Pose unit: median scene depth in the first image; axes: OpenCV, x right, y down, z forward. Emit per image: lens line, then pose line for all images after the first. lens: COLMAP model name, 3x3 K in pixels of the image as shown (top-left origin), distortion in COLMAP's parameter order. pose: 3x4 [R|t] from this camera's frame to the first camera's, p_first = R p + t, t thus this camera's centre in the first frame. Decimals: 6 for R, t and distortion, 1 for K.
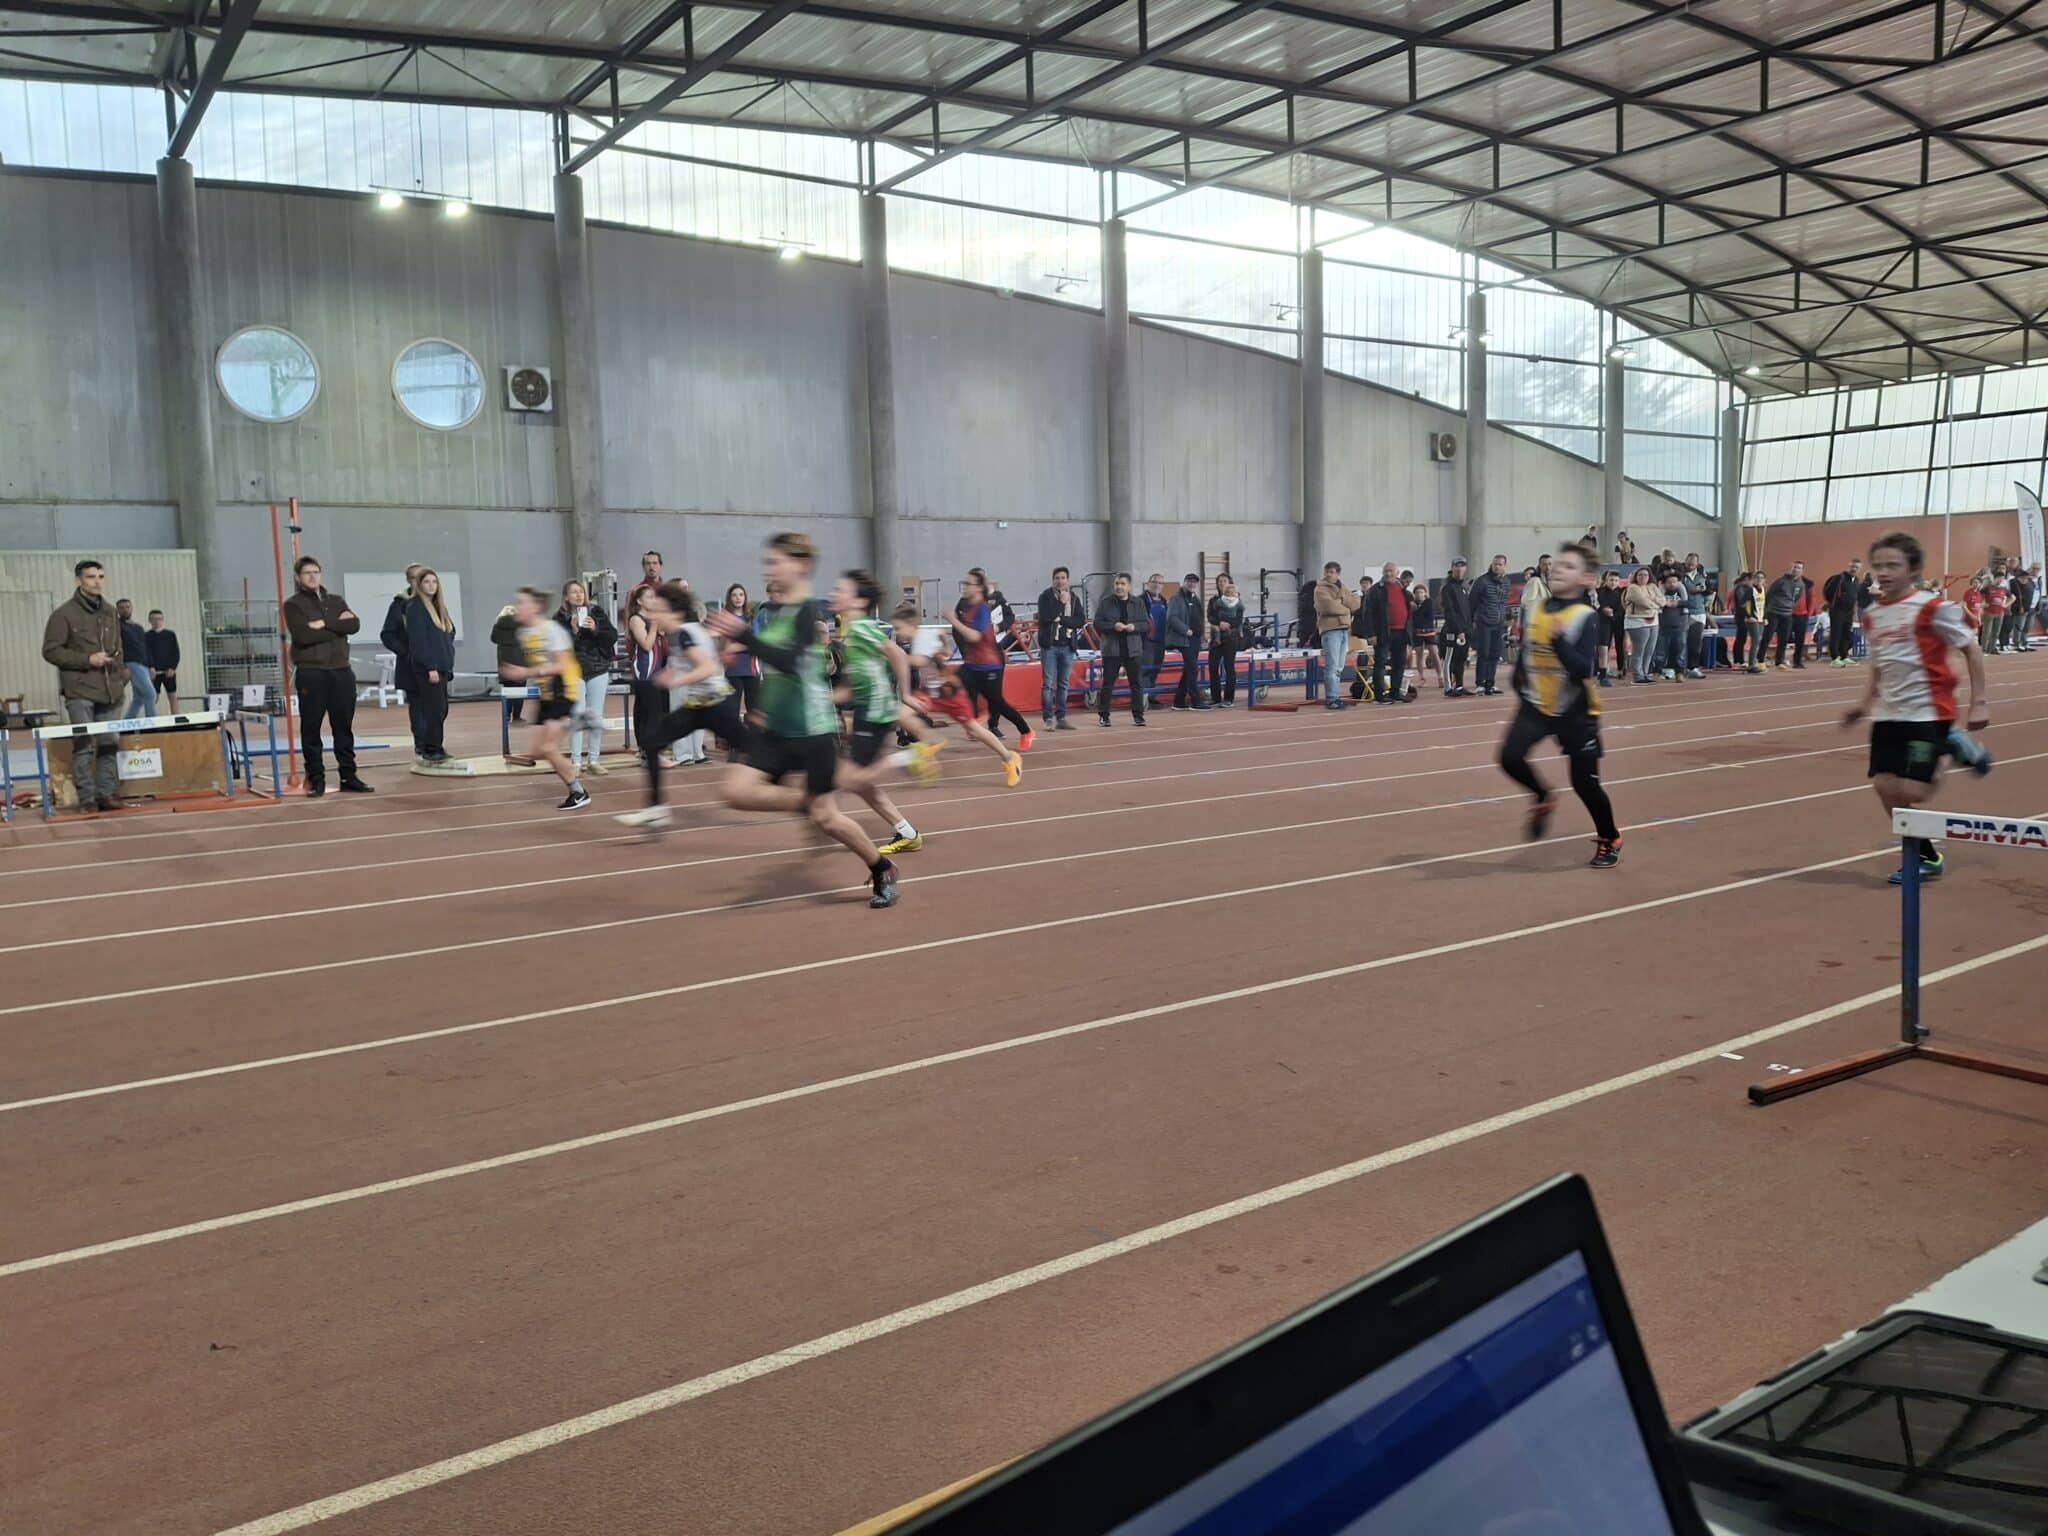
lens RADIAL K [[1477.4, 0, 1011.7], [0, 1477.4, 744.2], [0, 0, 1]] dist [0.030476, -0.063240]
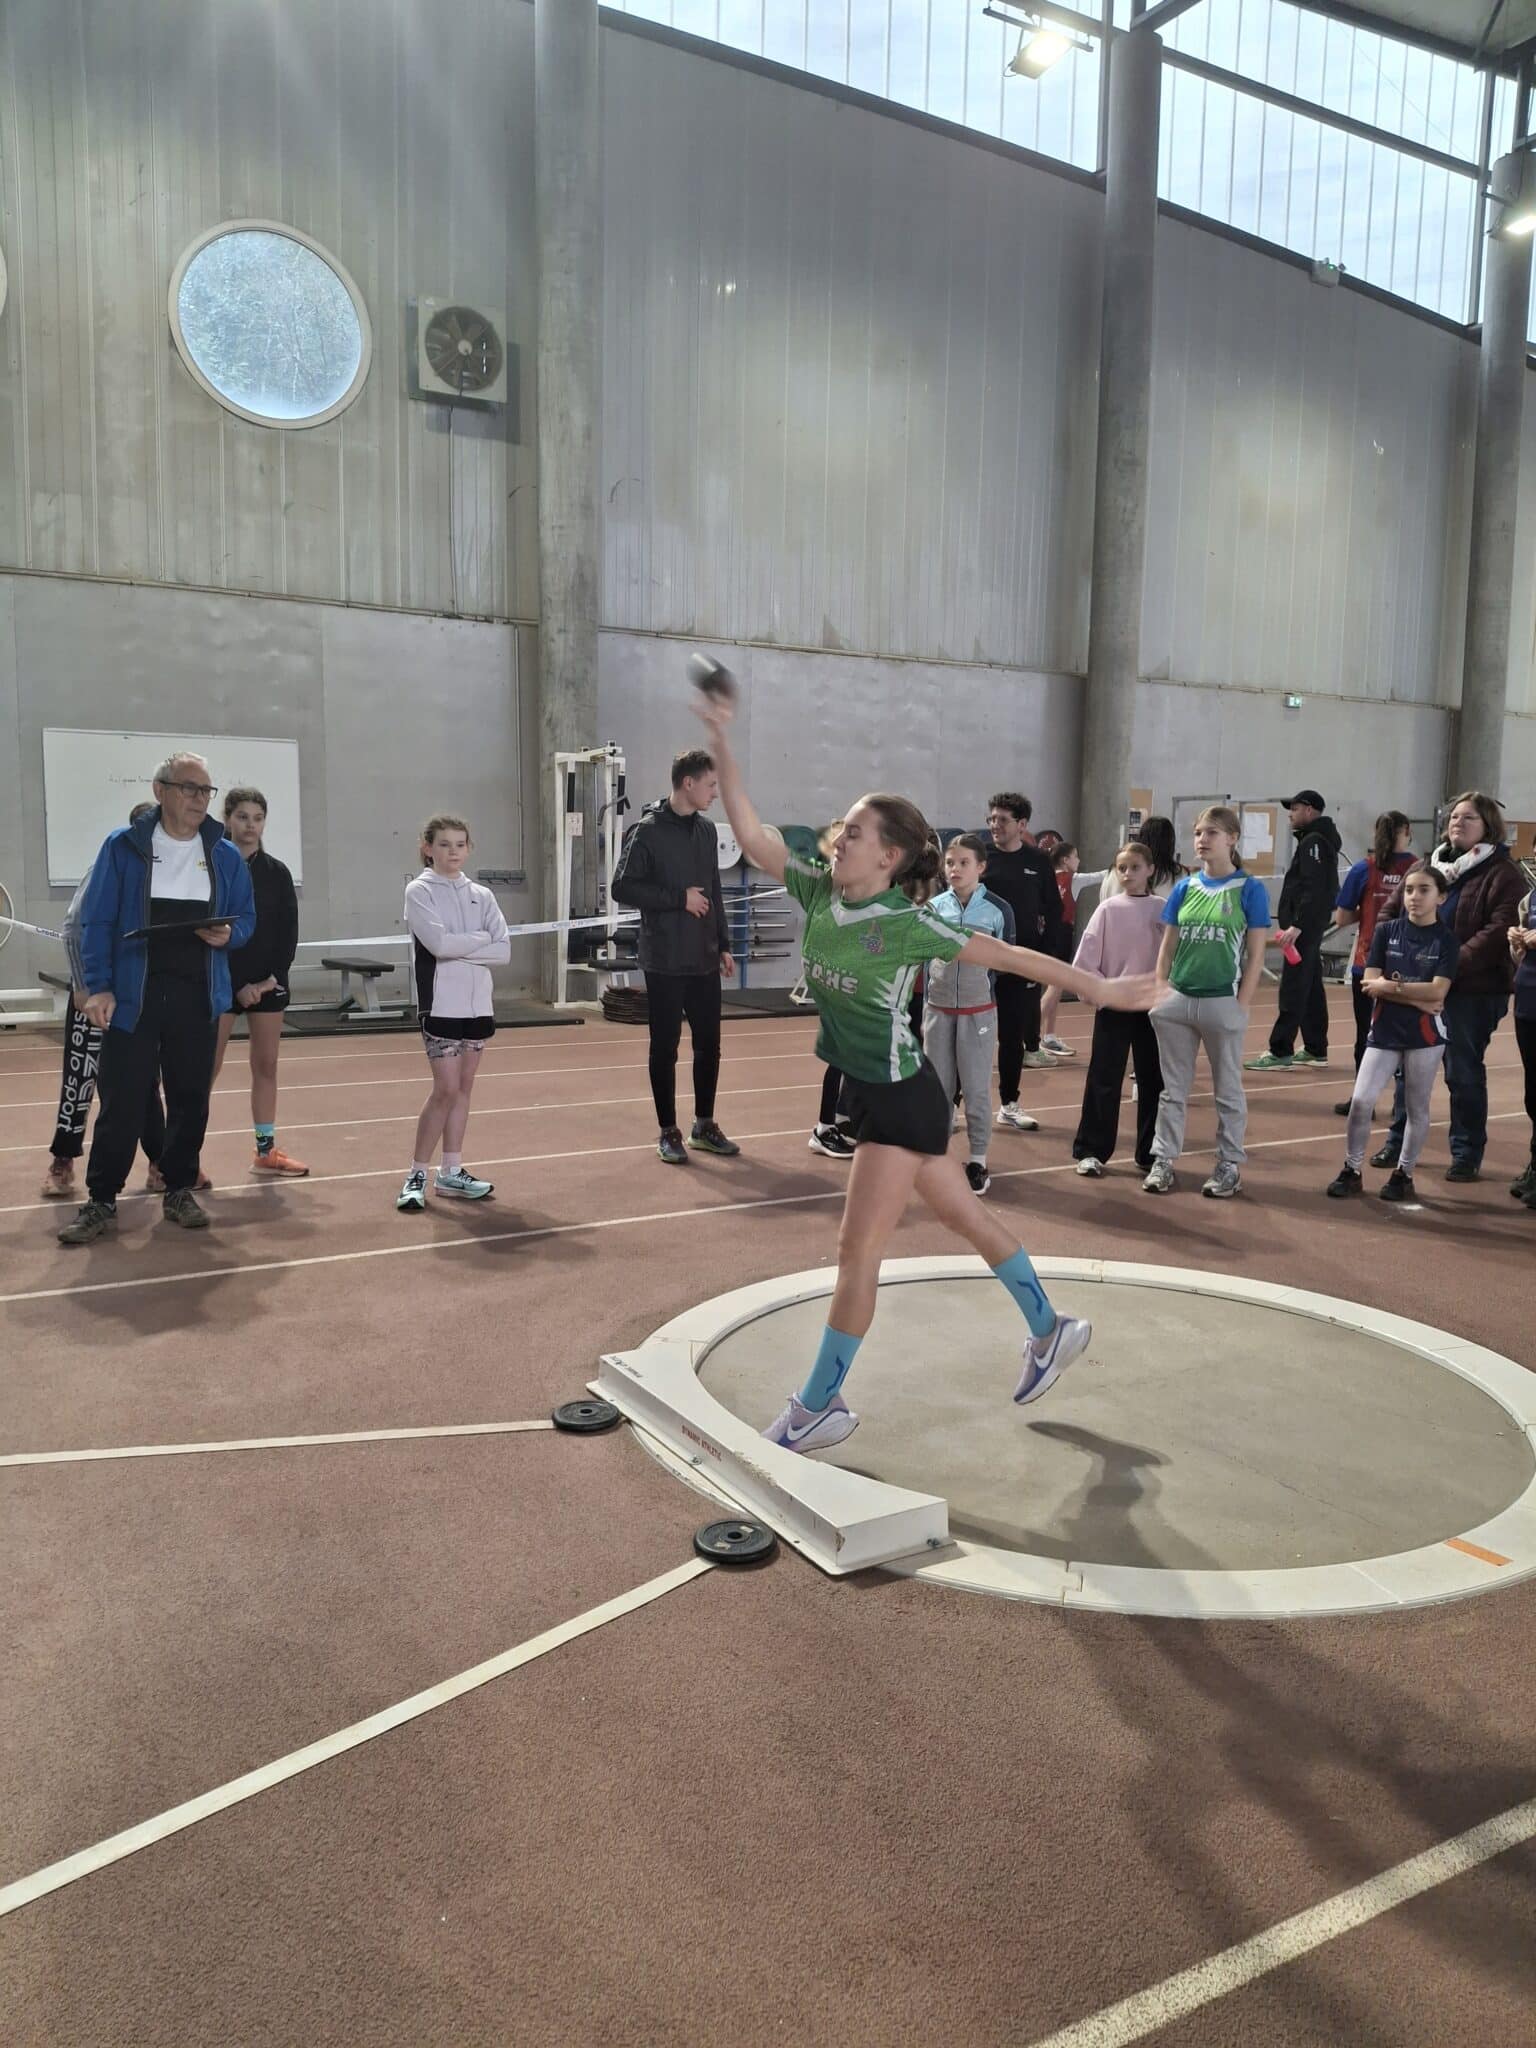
lens RADIAL K [[1477.4, 0, 776.3], [0, 1477.4, 1021.3], [0, 0, 1]] dist [0.030476, -0.063240]
pose [[0.994716, 0.057711, -0.084911, -0.159135], [-0.054758, 0.997824, 0.036717, -0.046627], [0.086845, -0.031873, 0.995712, 0.488209]]
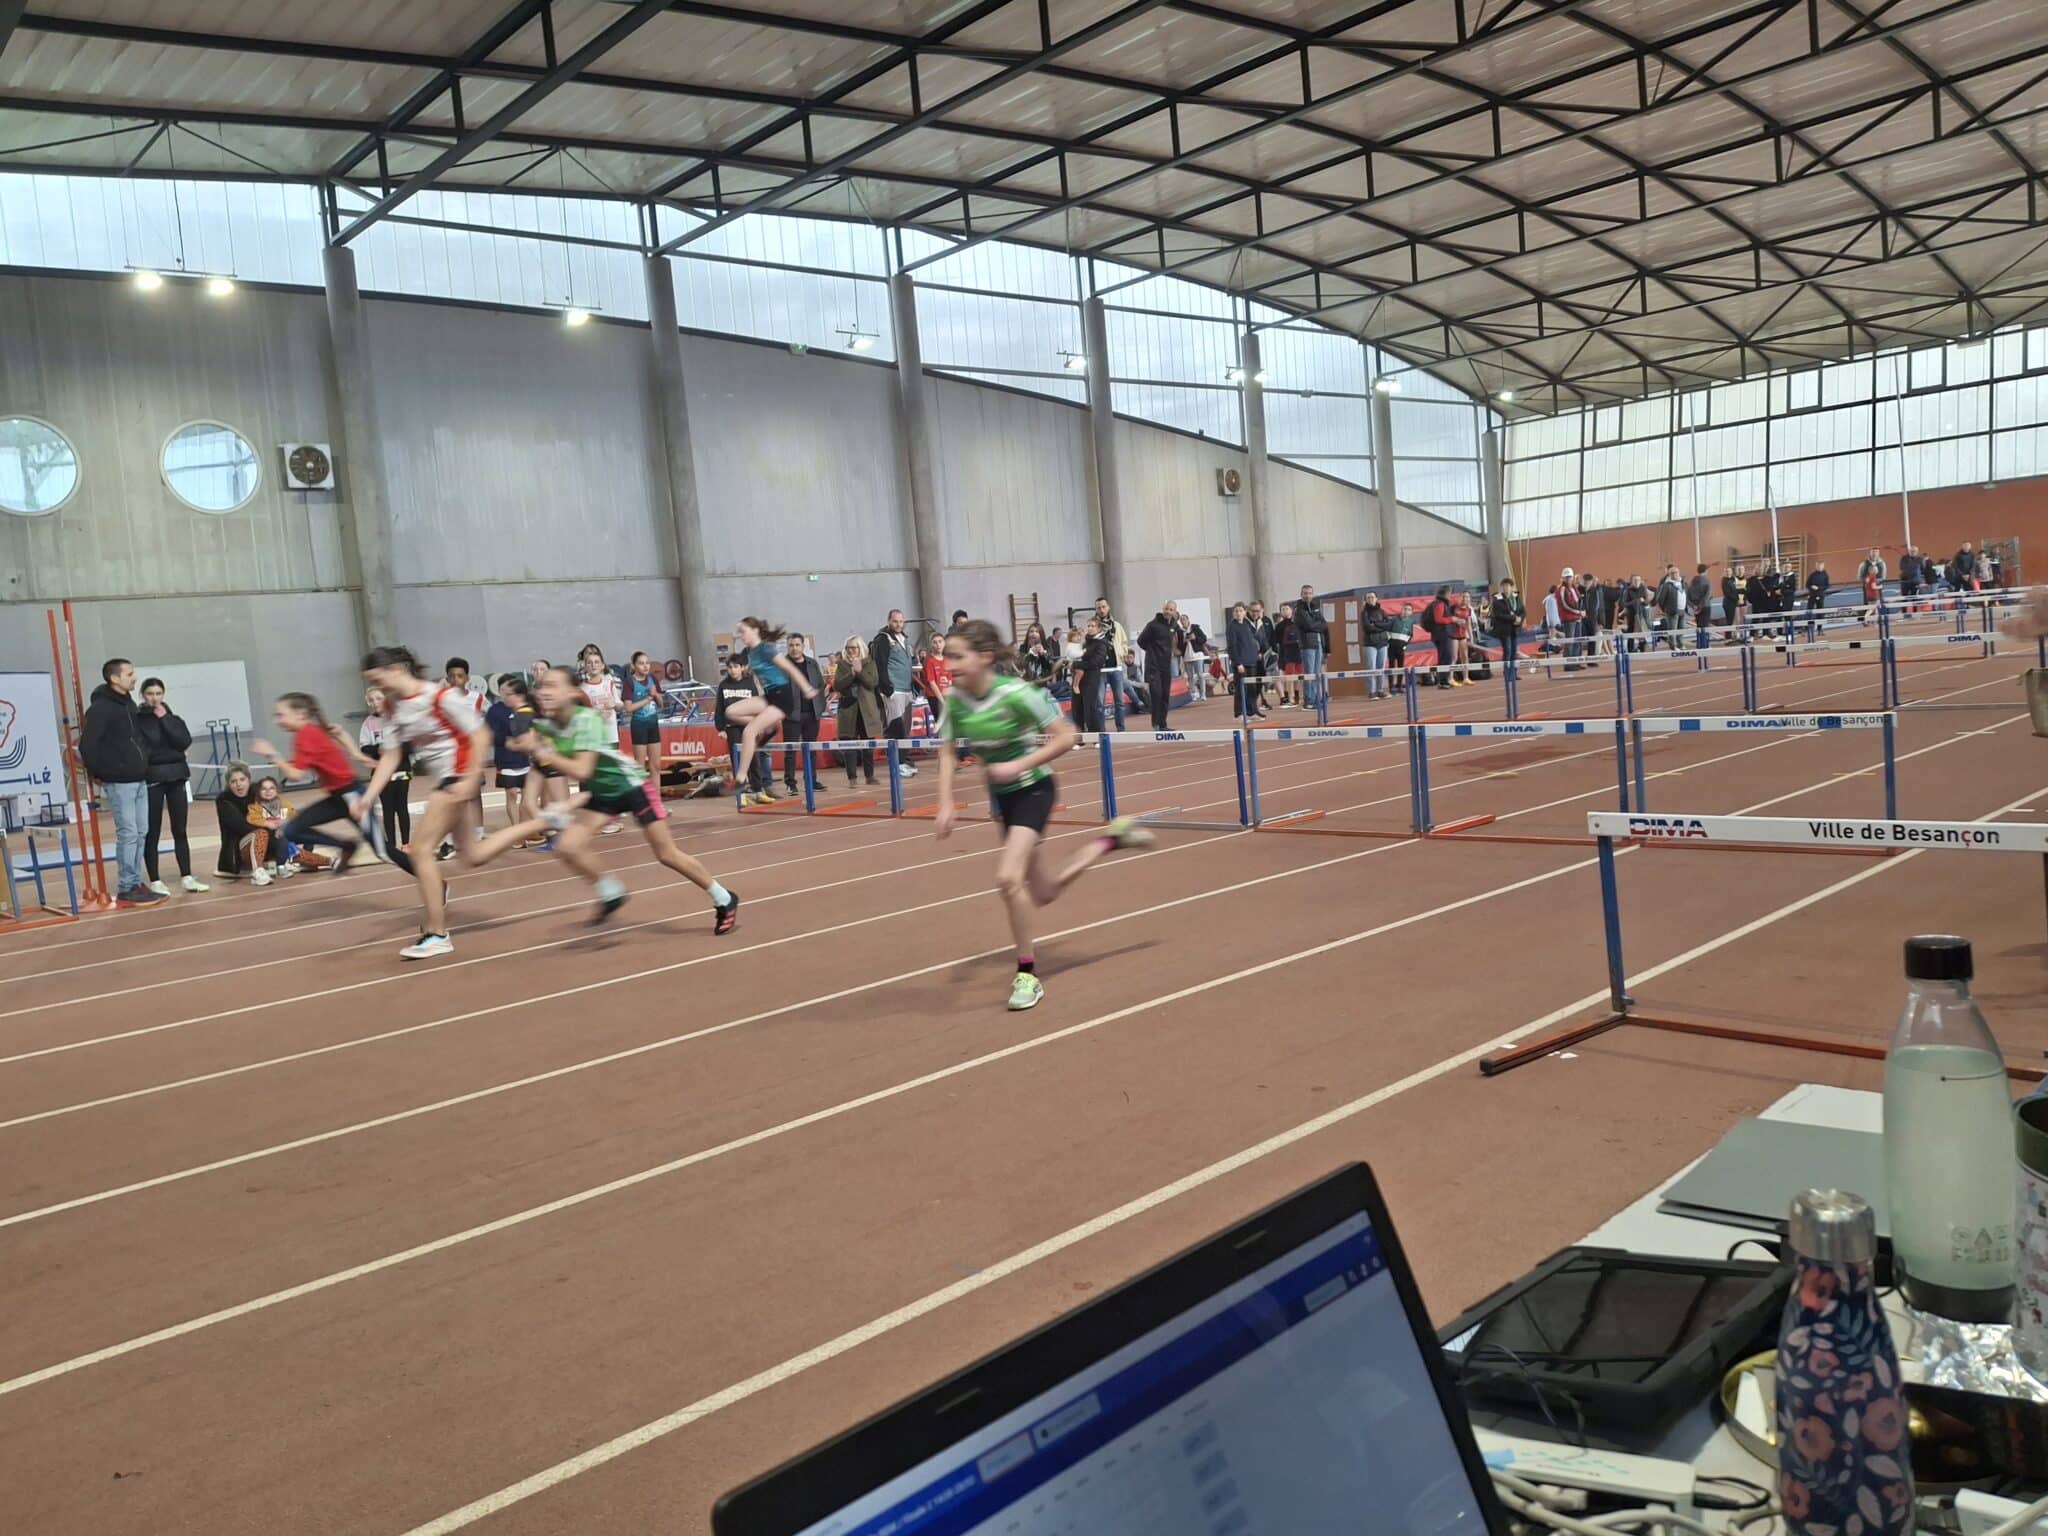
lens RADIAL K [[1477.4, 0, 1020.7], [0, 1477.4, 739.4], [0, 0, 1]] dist [0.030476, -0.063240]
pose [[0.989419, -0.067734, 0.128302, -0.001507], [0.071601, 0.997100, -0.025766, -0.003208], [-0.126185, 0.034680, 0.991400, -0.011910]]
